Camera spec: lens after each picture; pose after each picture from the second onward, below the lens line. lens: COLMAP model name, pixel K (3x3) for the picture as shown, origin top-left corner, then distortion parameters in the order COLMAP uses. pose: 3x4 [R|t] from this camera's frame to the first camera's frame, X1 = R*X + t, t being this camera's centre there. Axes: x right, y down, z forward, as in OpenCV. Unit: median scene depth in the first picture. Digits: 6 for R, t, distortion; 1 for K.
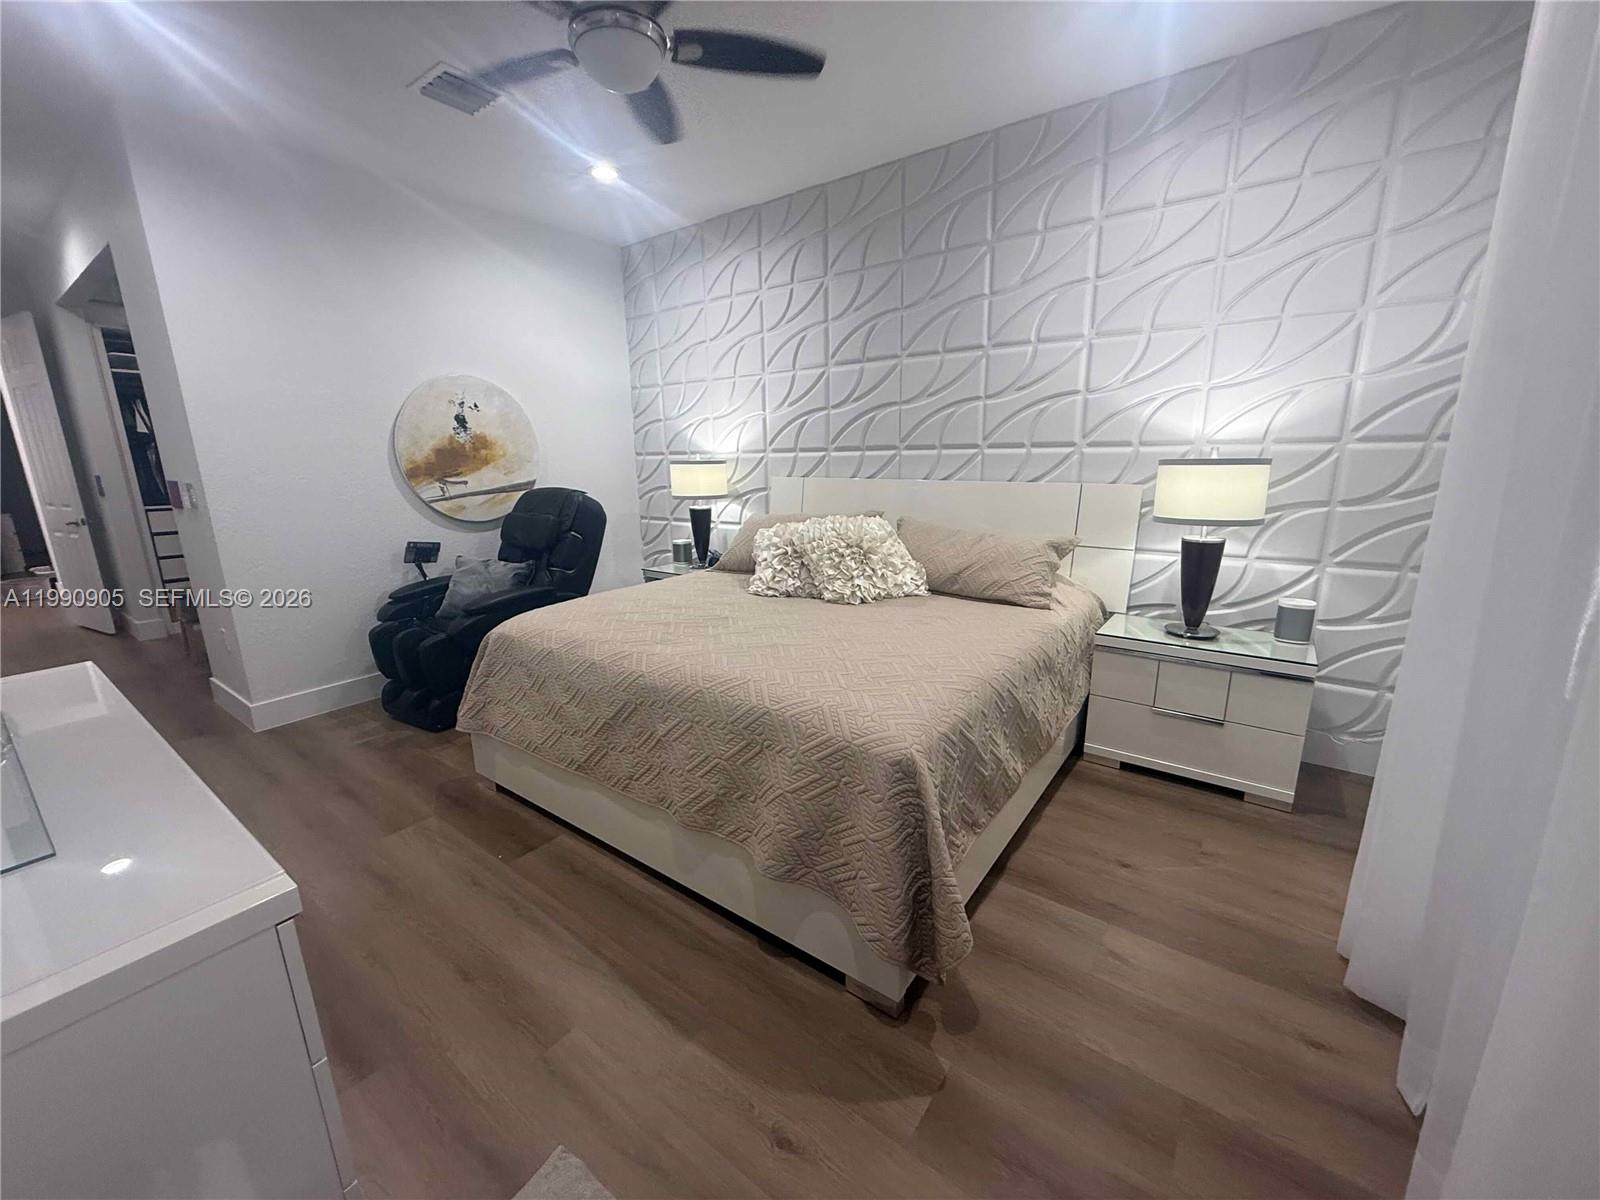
lens RADIAL K [[636.3, 0, 795.6], [0, 636.3, 598.6], [0, 0, 1]] dist [-0.001910, 0.000166]
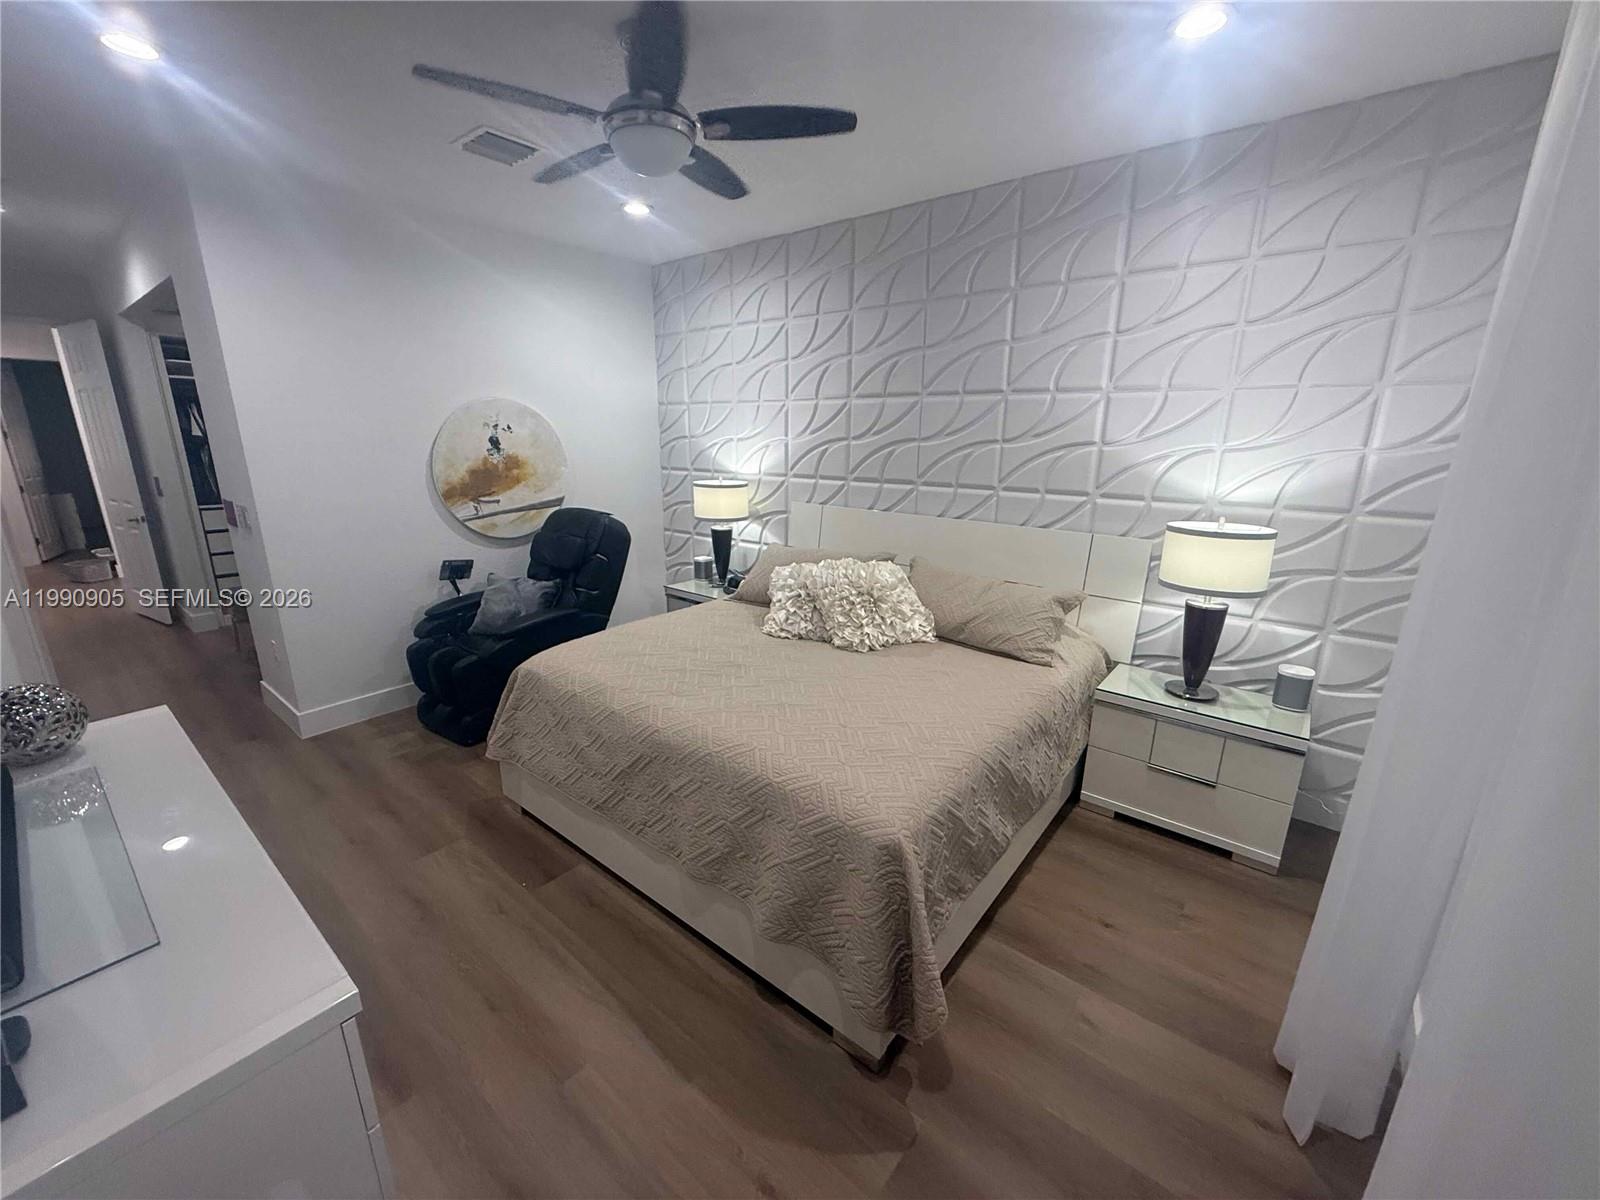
lens RADIAL K [[636.3, 0, 795.6], [0, 636.3, 598.6], [0, 0, 1]] dist [-0.001910, 0.000166]
pose [[0.998750, 0.035139, -0.035558, 0.015717], [-0.033931, 0.998845, 0.034012, -0.103922], [0.036712, -0.032763, 0.998789, -0.040760]]
